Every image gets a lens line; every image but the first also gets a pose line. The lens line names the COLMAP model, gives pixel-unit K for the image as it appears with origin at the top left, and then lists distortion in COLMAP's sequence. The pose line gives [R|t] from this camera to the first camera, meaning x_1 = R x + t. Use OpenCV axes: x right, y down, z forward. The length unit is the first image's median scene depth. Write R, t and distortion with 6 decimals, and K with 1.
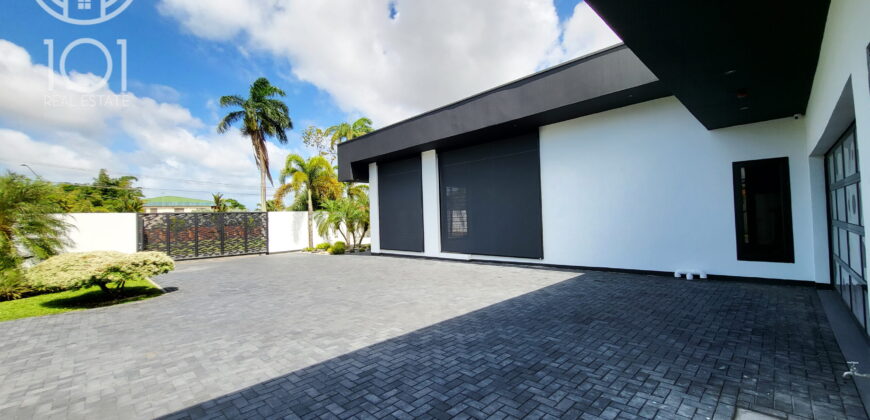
lens RADIAL K [[346.0, 0, 437.0], [0, 346.0, 212.1], [0, 0, 1]] dist [0.002555, 0.000206]
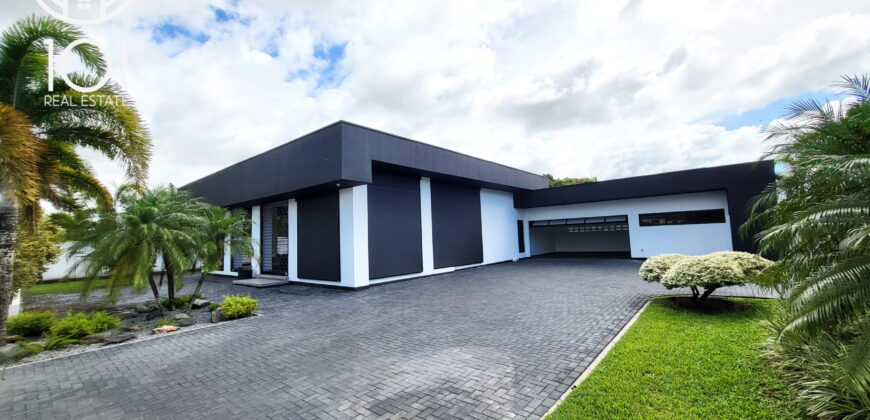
lens RADIAL K [[346.0, 0, 428.7], [0, 346.0, 213.5], [0, 0, 1]] dist [0.002555, 0.000206]
pose [[-0.088027, 0.115999, 0.989341, -1.109491], [0.030391, 0.993047, -0.113730, 0.062462], [-0.995654, 0.020056, -0.090940, 1.106042]]
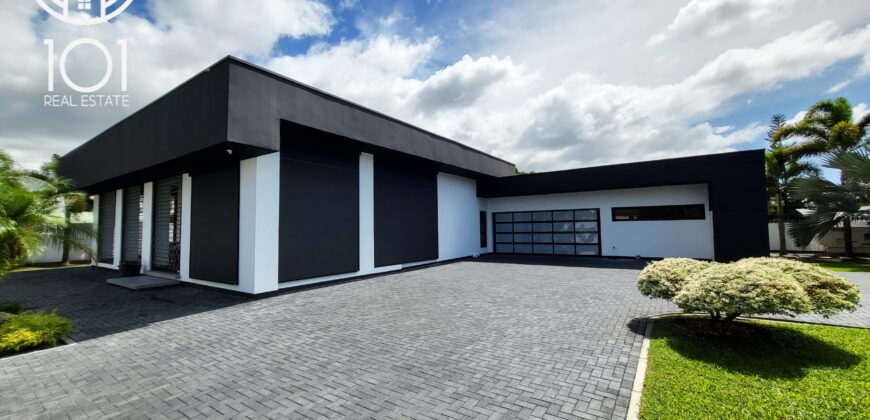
lens RADIAL K [[346.0, 0, 432.1], [0, 346.0, 211.8], [0, 0, 1]] dist [0.002555, 0.000206]
pose [[-0.194250, 0.091453, 0.976680, -0.912100], [0.012001, 0.995792, -0.090856, 0.054141], [-0.980879, -0.005928, -0.194530, 1.022294]]
